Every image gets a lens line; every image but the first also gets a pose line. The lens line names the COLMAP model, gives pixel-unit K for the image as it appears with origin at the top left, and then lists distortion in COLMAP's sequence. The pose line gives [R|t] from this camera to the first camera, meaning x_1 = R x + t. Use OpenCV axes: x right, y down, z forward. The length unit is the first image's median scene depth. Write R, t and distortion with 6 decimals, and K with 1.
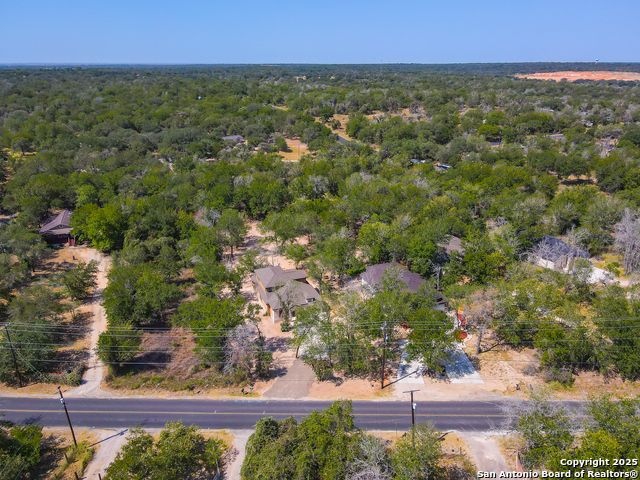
lens RADIAL K [[474.2, 0, 320.0], [0, 474.2, 240.0], [0, 0, 1]] dist [0.004221, 0.002916]
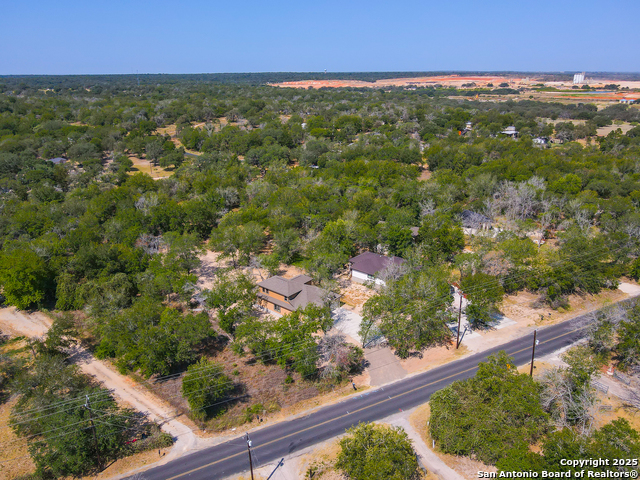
lens RADIAL K [[474.2, 0, 320.0], [0, 474.2, 240.0], [0, 0, 1]] dist [0.004221, 0.002916]
pose [[0.877501, -0.165486, 0.450119, -0.455165], [0.173940, 0.984491, 0.022853, -0.026337], [-0.446919, 0.058240, 0.892676, 0.061001]]
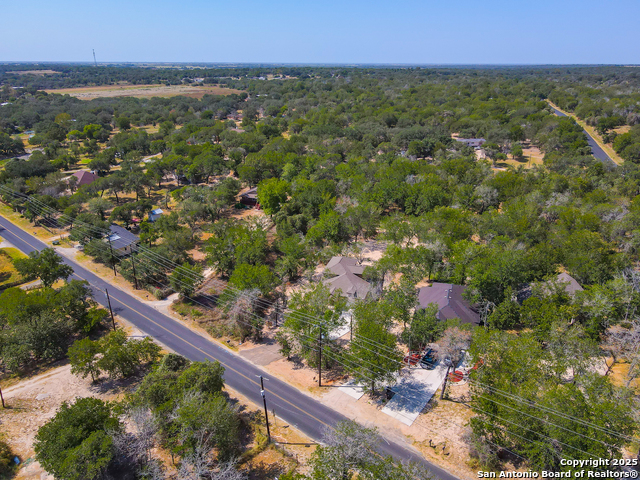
lens RADIAL K [[474.2, 0, 320.0], [0, 474.2, 240.0], [0, 0, 1]] dist [0.004221, 0.002916]
pose [[0.787018, 0.216666, -0.577632, 0.450095], [-0.217513, 0.973627, 0.068842, -0.040247], [0.577314, 0.071463, 0.813389, 0.113453]]
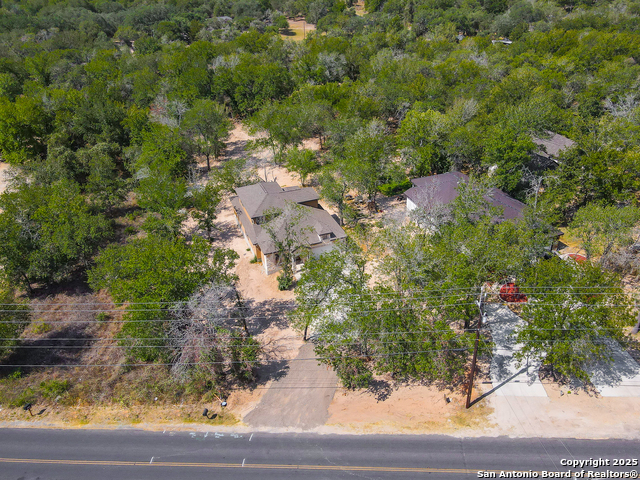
lens RADIAL K [[506.9, 0, 325.0], [0, 506.9, 240.7], [0, 0, 1]] dist [0.007518, 0.006251]
pose [[0.999625, -0.020971, -0.017597, -0.009347], [0.023574, 0.986193, 0.163912, 0.023667], [0.013916, -0.164266, 0.986318, 0.330002]]
